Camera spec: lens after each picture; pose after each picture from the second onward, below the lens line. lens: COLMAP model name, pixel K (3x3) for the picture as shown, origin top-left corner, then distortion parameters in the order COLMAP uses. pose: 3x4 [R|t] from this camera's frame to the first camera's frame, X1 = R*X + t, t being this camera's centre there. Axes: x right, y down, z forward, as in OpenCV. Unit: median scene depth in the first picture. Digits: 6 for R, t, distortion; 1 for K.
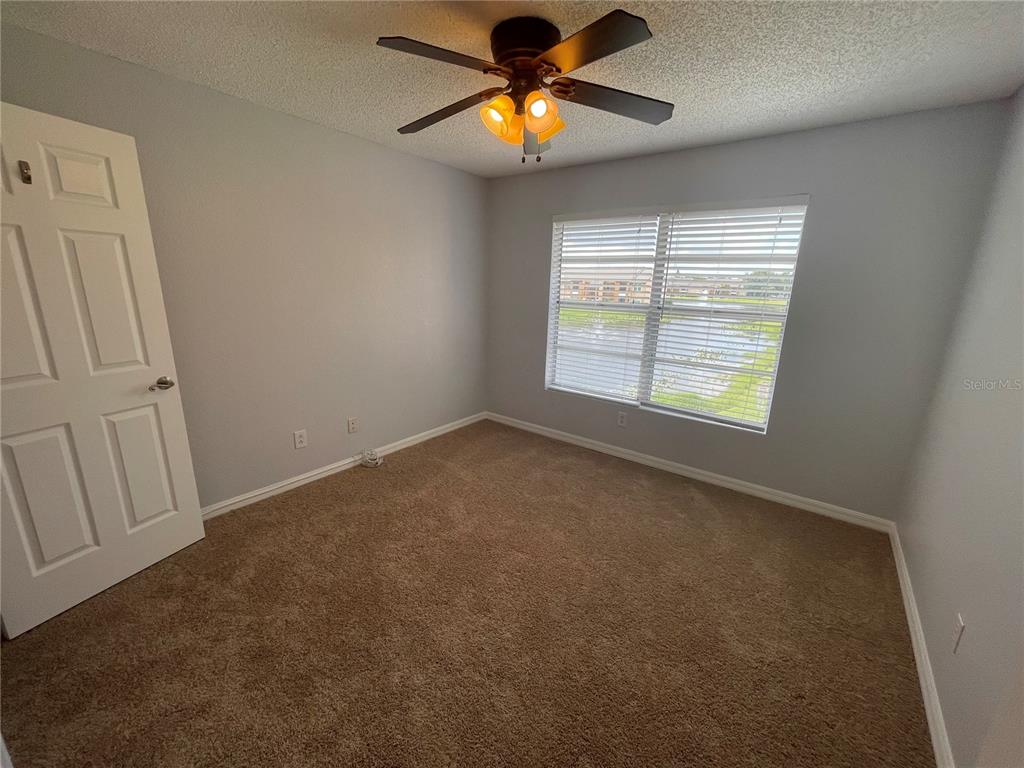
lens RADIAL K [[411.3, 0, 512.0], [0, 411.3, 384.0], [0, 0, 1]] dist [0.000488, -0.000039]
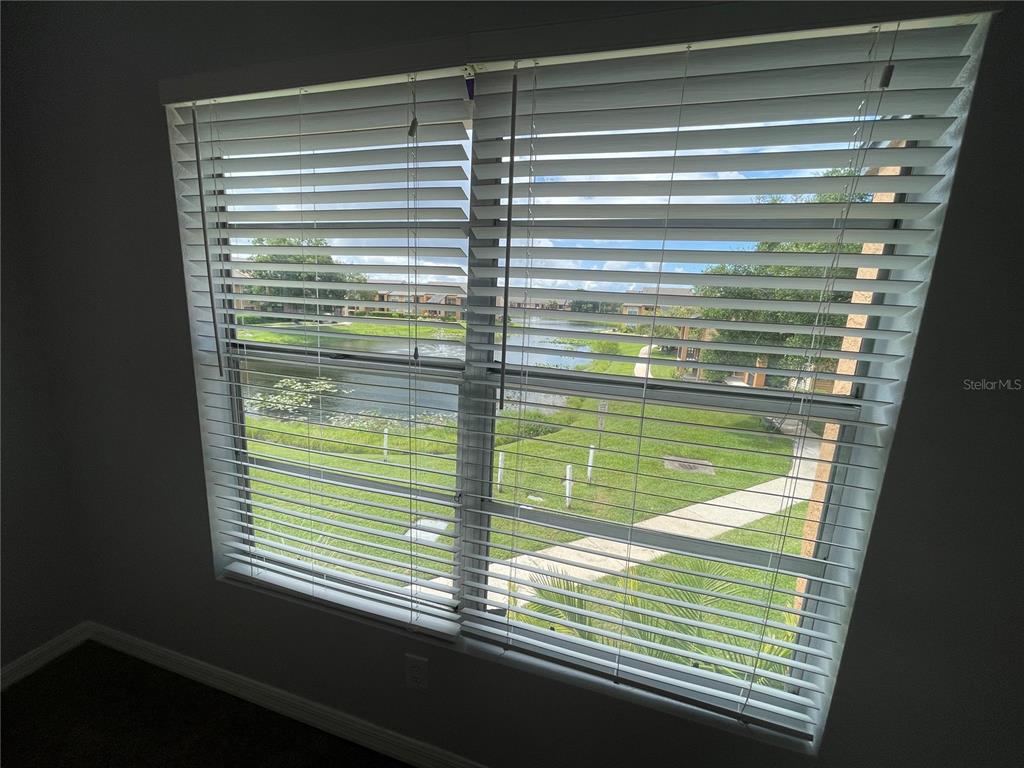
lens RADIAL K [[411.3, 0, 512.0], [0, 411.3, 384.0], [0, 0, 1]] dist [0.000488, -0.000039]
pose [[0.931010, -0.051231, 0.361379, 0.255609], [0.064216, 0.997647, -0.024006, -0.168162], [-0.359299, 0.045556, 0.932110, 0.693145]]
